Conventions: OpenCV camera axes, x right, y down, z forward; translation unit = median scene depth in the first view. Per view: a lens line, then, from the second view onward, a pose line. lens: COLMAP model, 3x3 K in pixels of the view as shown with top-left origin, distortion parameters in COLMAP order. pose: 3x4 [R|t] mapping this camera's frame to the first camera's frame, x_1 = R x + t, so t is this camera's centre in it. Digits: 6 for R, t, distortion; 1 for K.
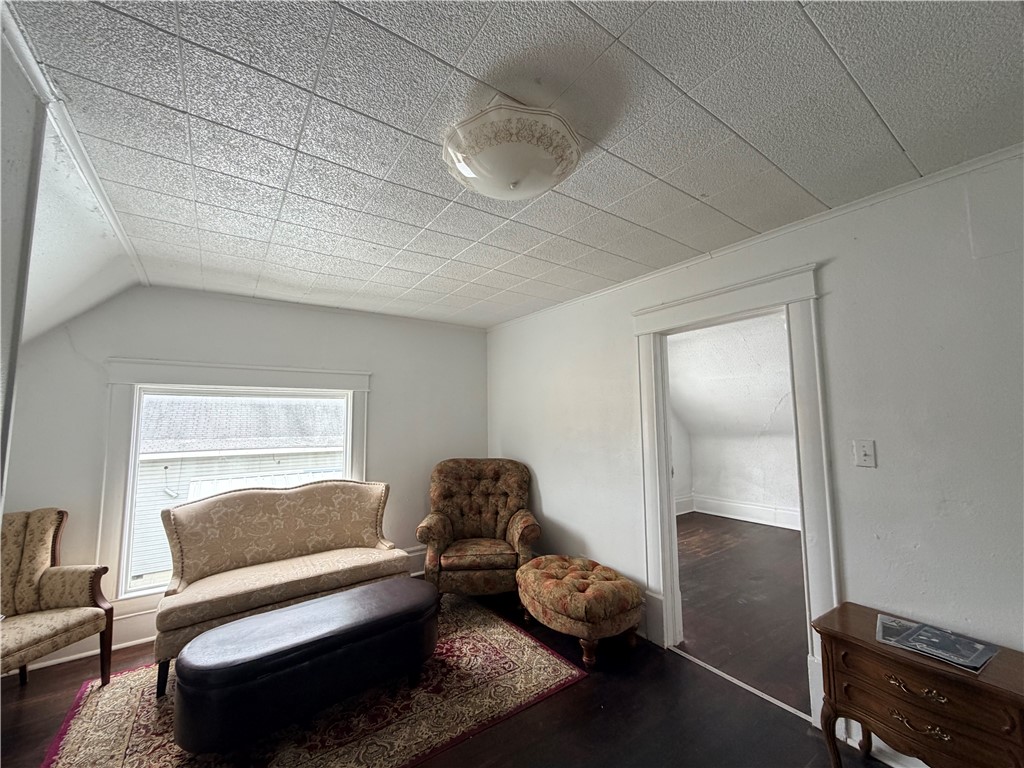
lens RADIAL K [[408.0, 0, 511.1], [0, 408.0, 383.9], [0, 0, 1]] dist [-0.000713, -0.000143]
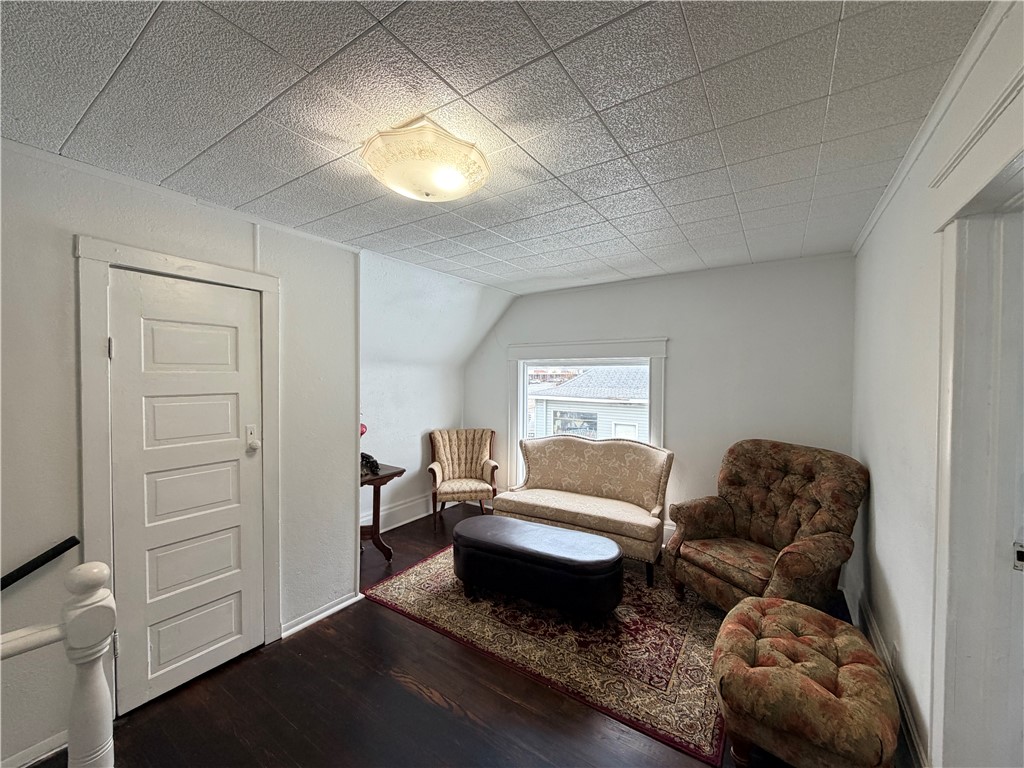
lens RADIAL K [[408.0, 0, 511.1], [0, 408.0, 383.9], [0, 0, 1]] dist [-0.000713, -0.000143]
pose [[0.354188, 0.034901, -0.934523, 0.529248], [0.075828, 0.994941, 0.065896, -0.013781], [0.932095, -0.094203, 0.349750, 0.367365]]
